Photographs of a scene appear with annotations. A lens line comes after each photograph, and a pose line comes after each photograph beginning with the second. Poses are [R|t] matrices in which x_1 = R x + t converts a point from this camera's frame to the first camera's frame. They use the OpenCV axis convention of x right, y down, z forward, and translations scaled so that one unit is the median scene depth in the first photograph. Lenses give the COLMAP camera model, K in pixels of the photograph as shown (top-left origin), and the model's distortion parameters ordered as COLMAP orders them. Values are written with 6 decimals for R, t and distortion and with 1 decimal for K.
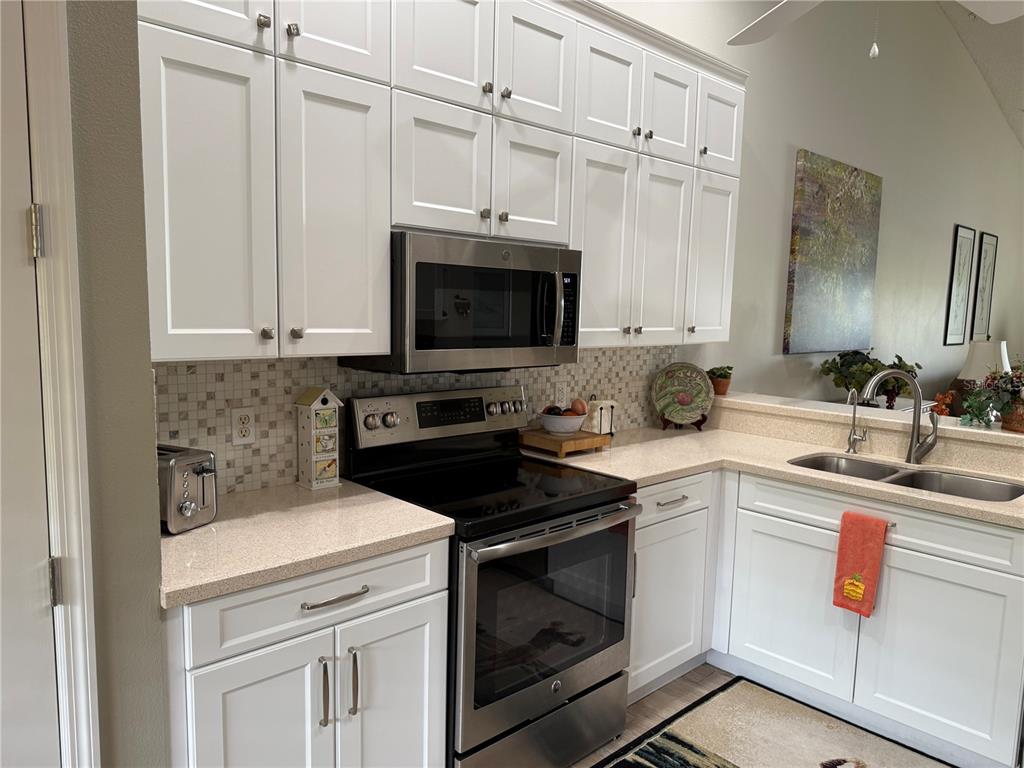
lens RADIAL K [[709.8, 0, 514.6], [0, 709.8, 386.0], [0, 0, 1]] dist [0.107393, -0.191638]
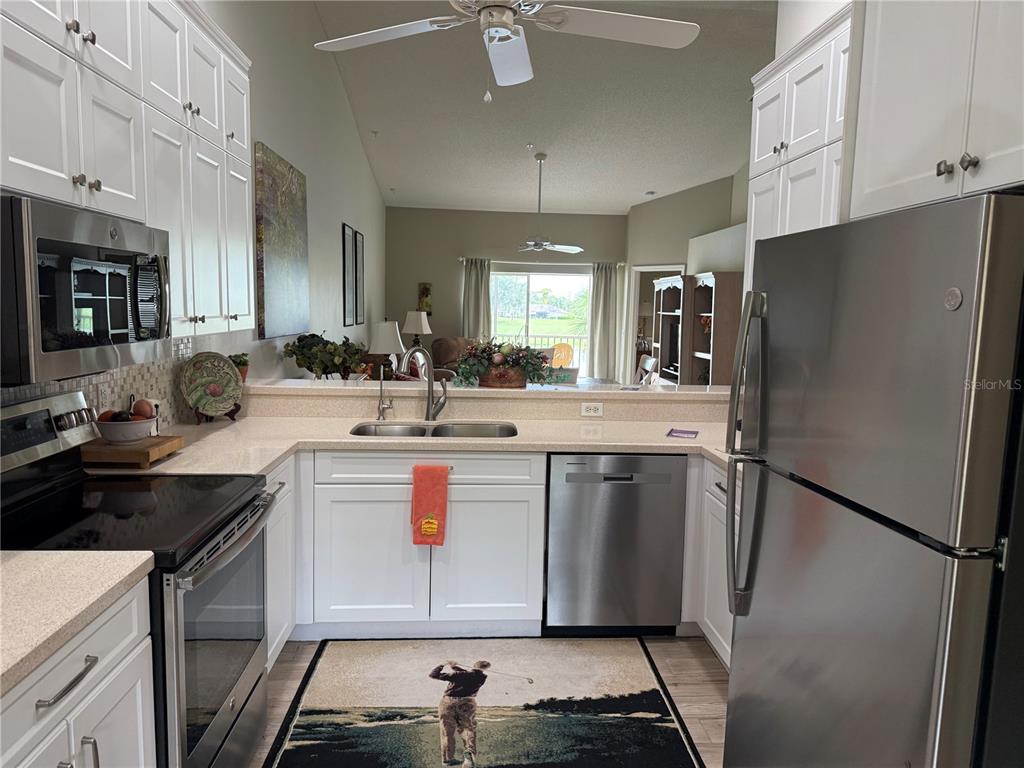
lens RADIAL K [[722.6, 0, 512.0], [0, 722.6, 384.0], [0, 0, 1]] dist [0.042311, -0.049857]
pose [[0.633685, -0.094085, 0.767849, -0.323698], [0.080046, 0.995223, 0.055885, -0.015453], [-0.769439, 0.026050, 0.638189, 0.086542]]
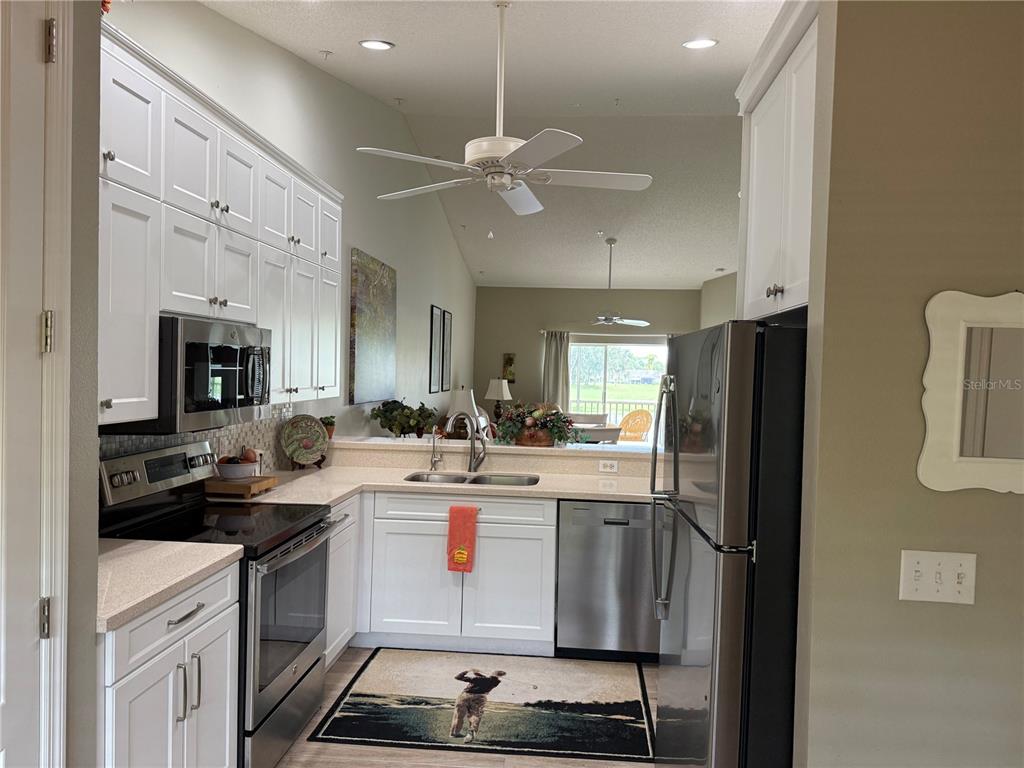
lens RADIAL K [[721.6, 0, 512.1], [0, 721.6, 377.3], [0, 0, 1]] dist [0.107087, -0.200661]
pose [[0.742181, -0.015363, 0.670023, -0.424777], [0.069794, 0.996073, -0.054472, -0.004411], [-0.666555, 0.087192, 0.740339, -0.223613]]
